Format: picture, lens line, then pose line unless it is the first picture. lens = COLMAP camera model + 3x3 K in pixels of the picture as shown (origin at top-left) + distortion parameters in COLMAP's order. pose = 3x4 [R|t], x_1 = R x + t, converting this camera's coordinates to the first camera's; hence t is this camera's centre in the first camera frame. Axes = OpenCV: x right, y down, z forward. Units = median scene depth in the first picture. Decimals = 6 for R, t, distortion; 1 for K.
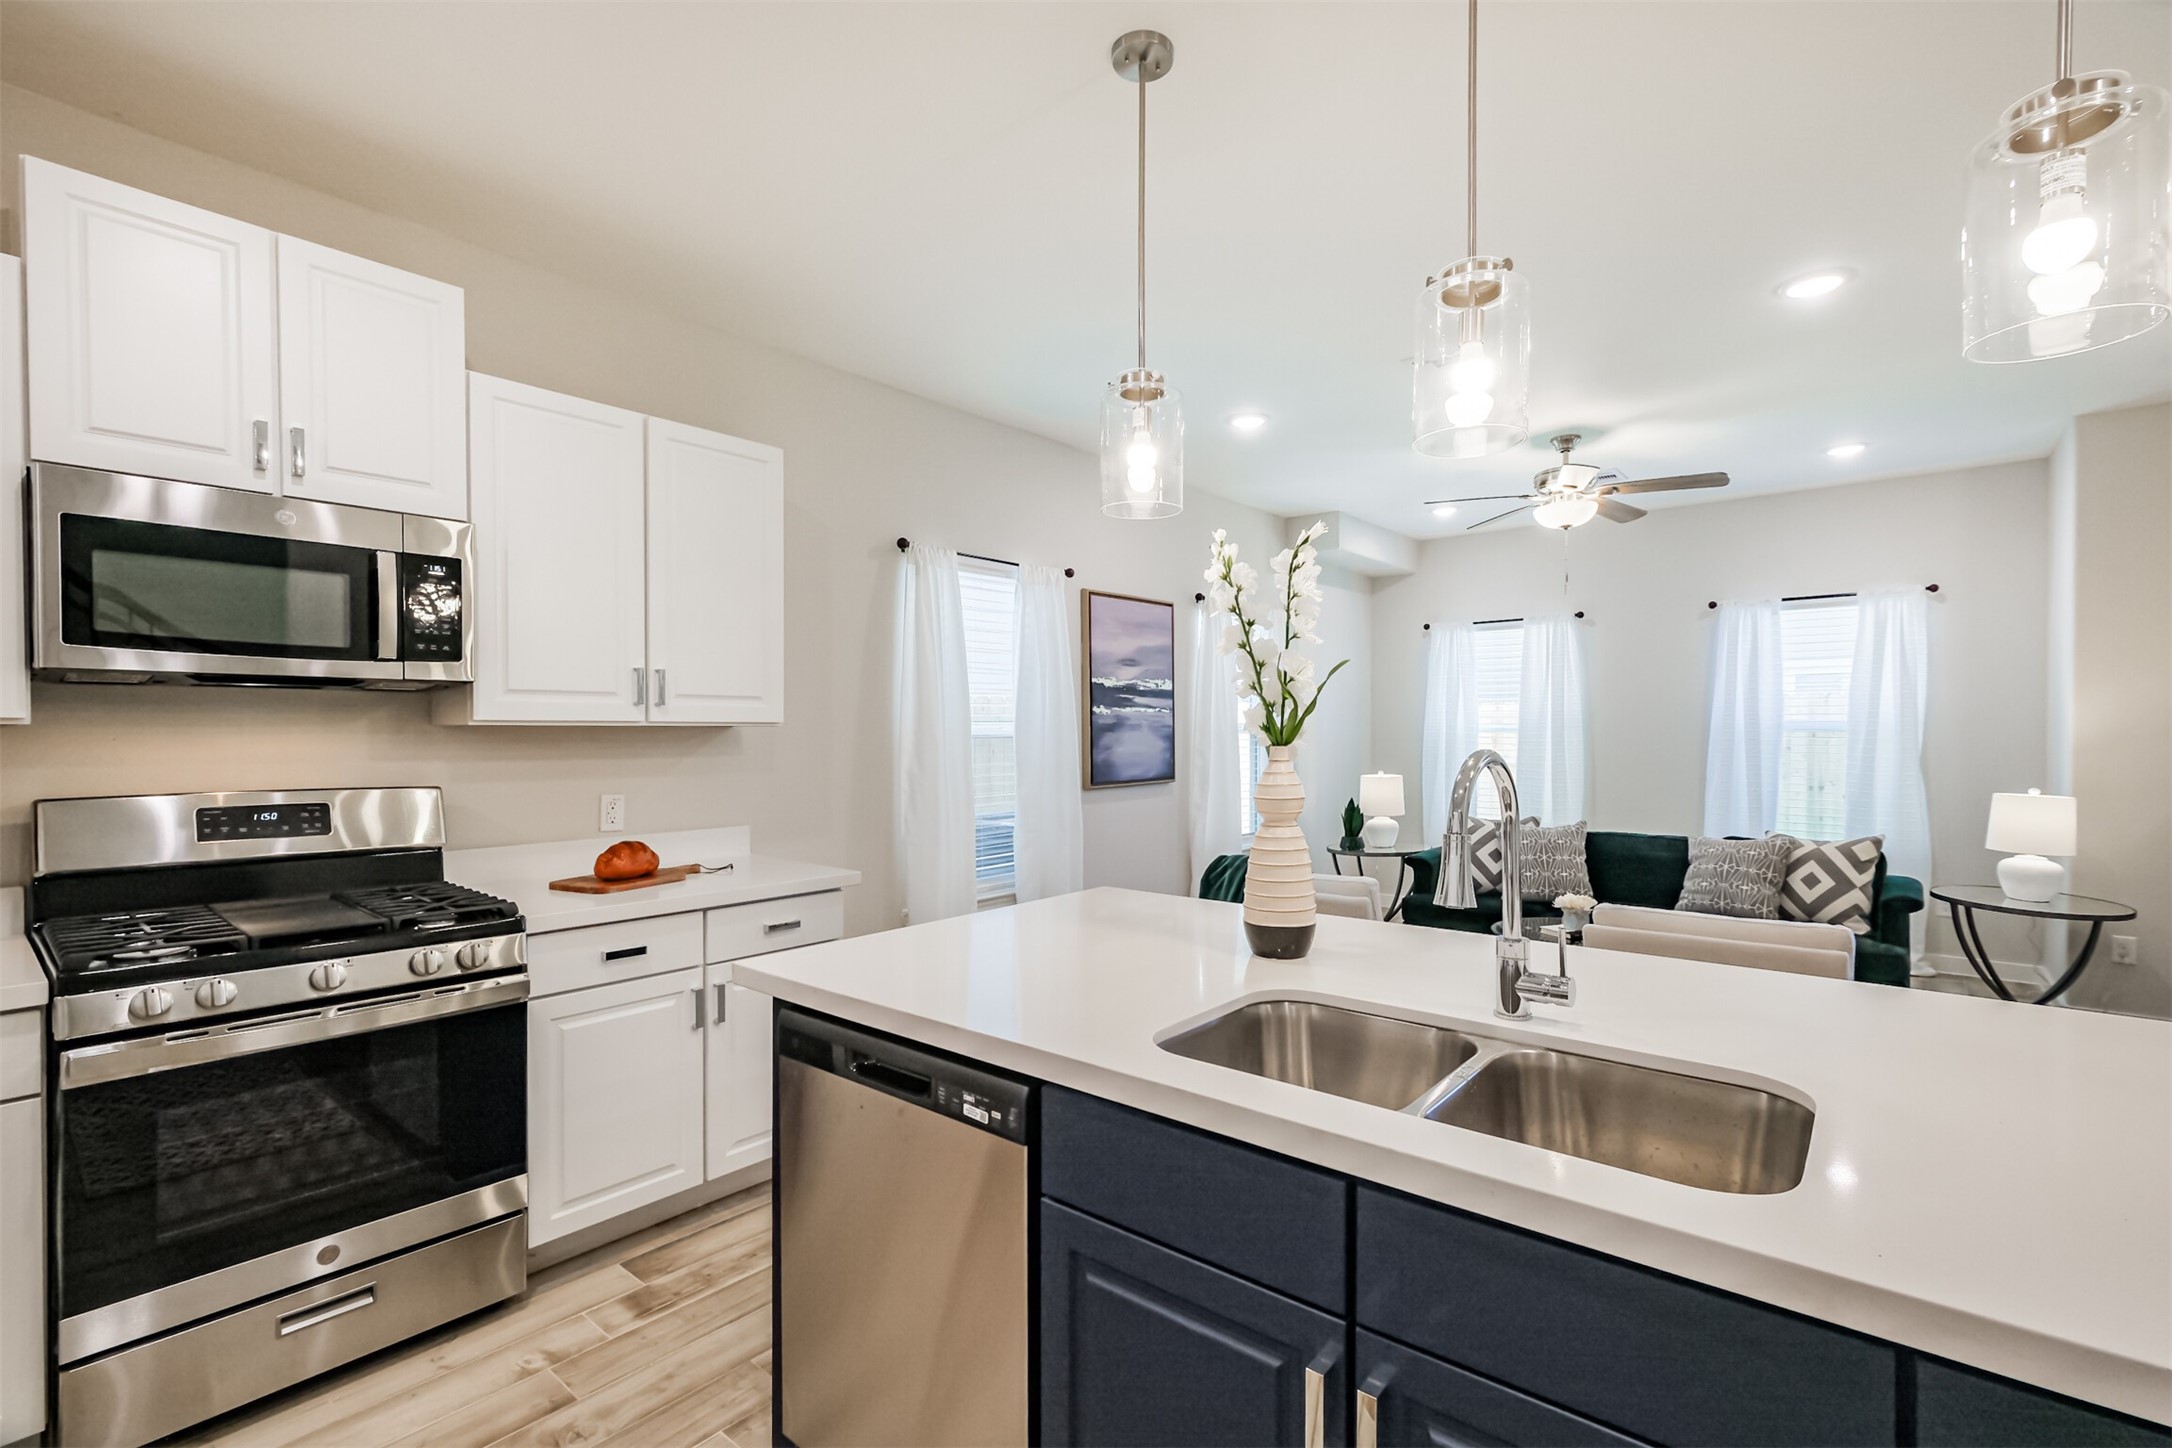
lens RADIAL K [[972.6, 0, 1087.3], [0, 972.6, 741.7], [0, 0, 1]] dist [0.001759, 0.000191]
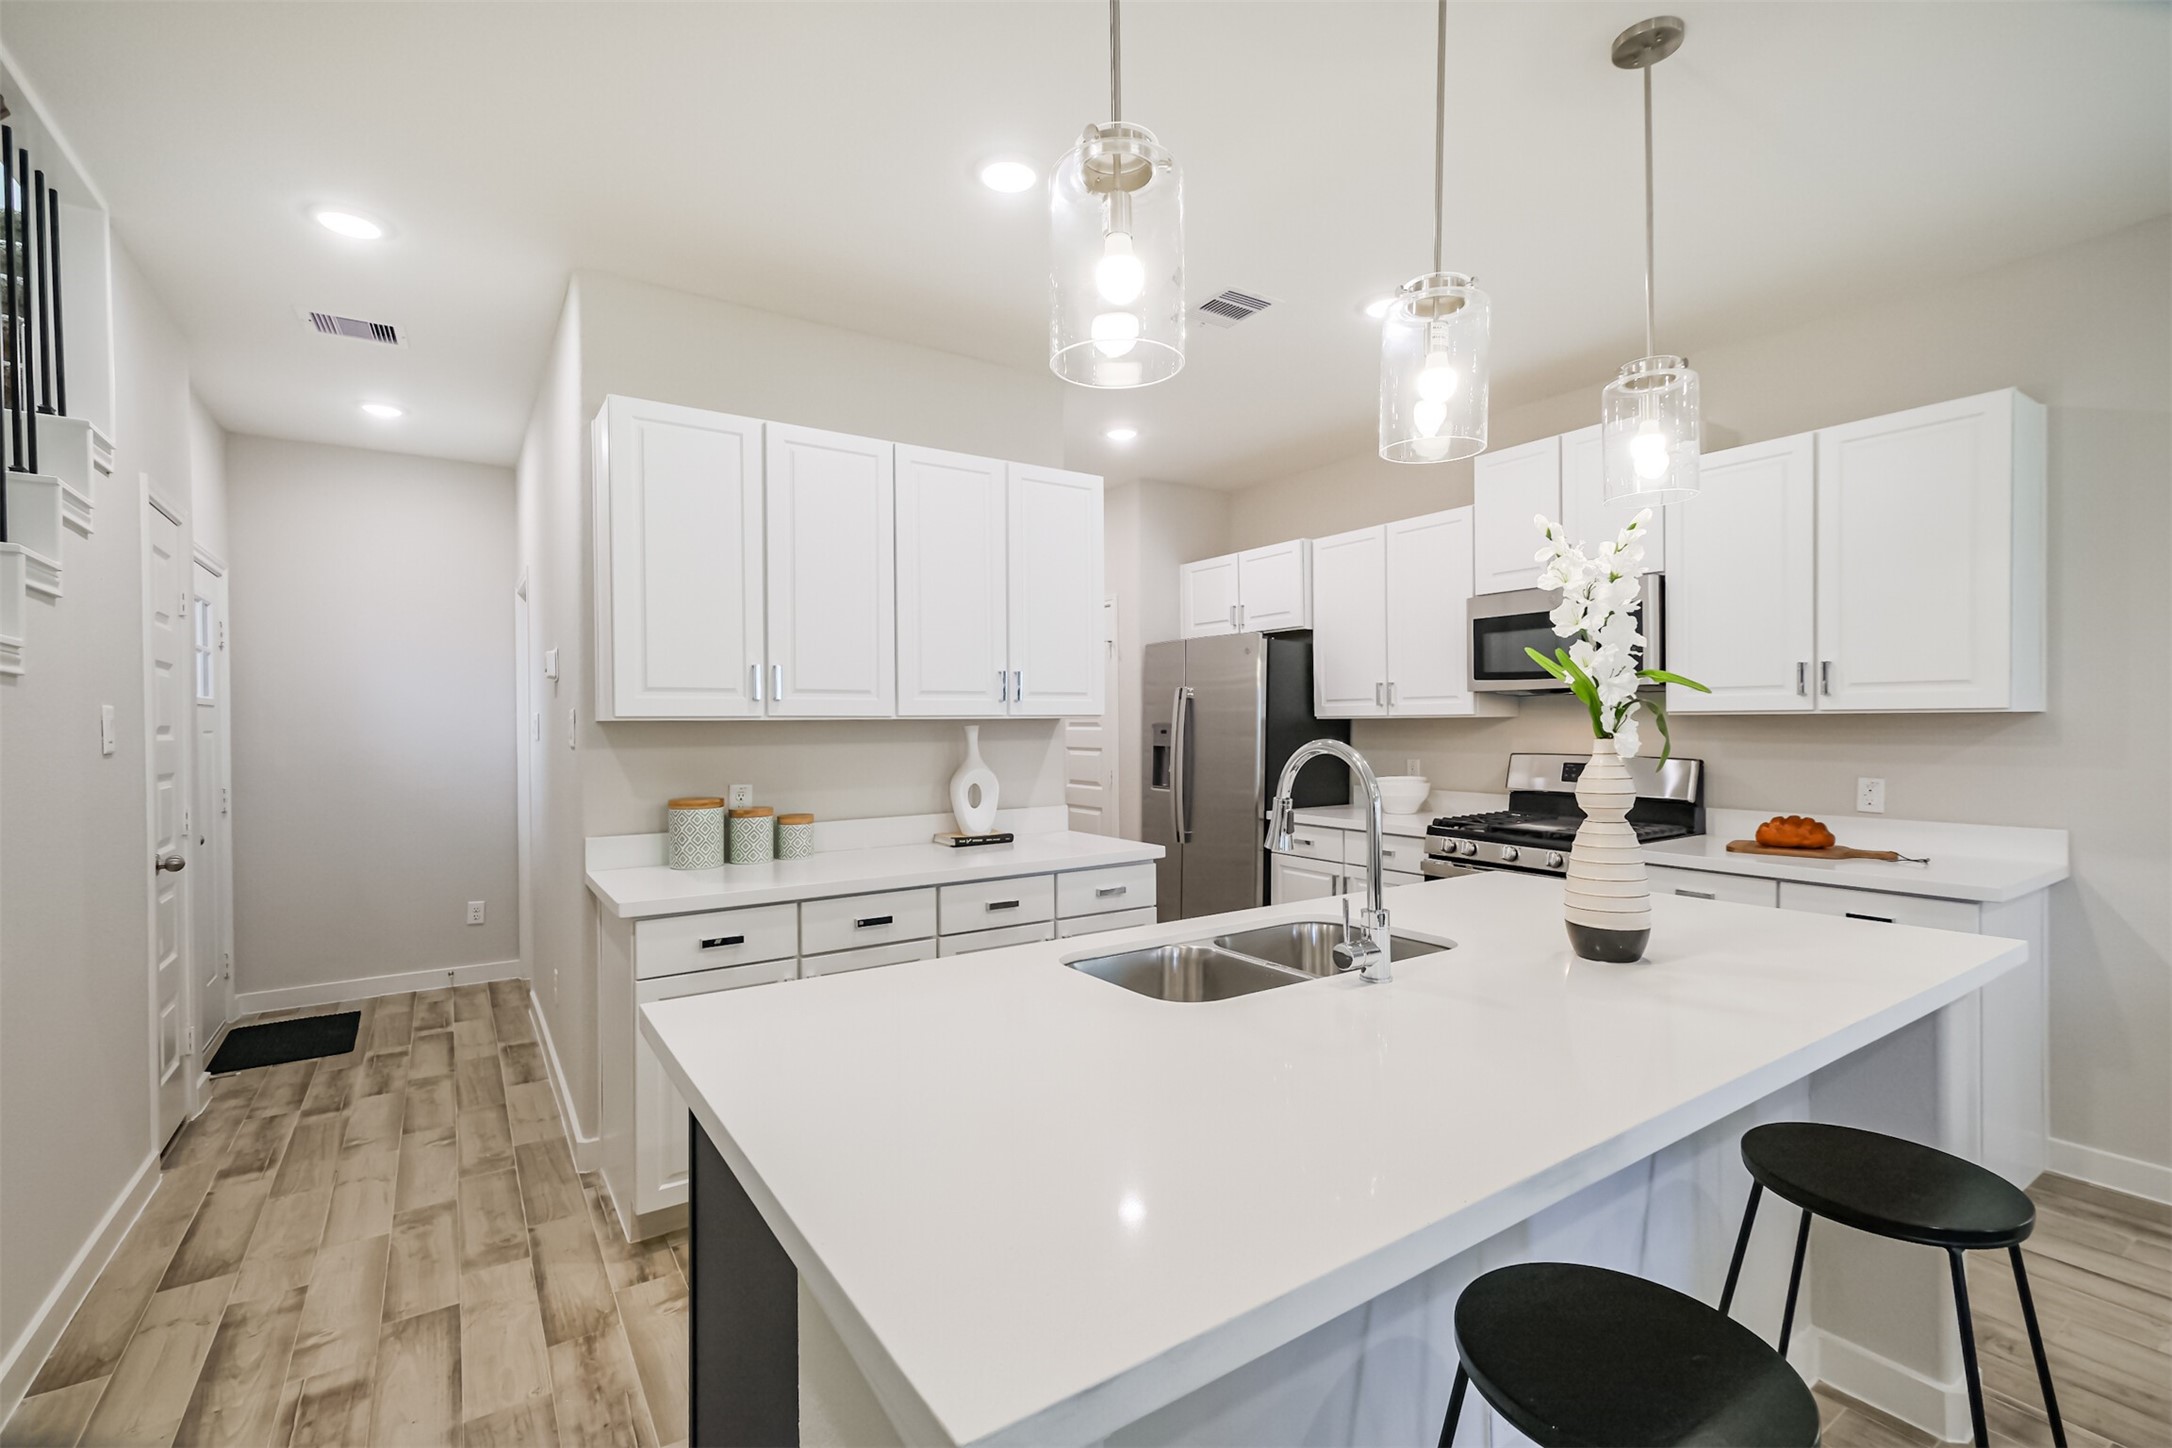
lens RADIAL K [[965.0, 0, 1082.9], [0, 965.0, 732.0], [0, 0, 1]] dist [0.013813, 0.000031]
pose [[-0.283034, 0.012239, -0.959032, 0.531838], [-0.003190, 0.999901, 0.013702, -0.005197], [0.959104, 0.006938, -0.282967, 0.330870]]
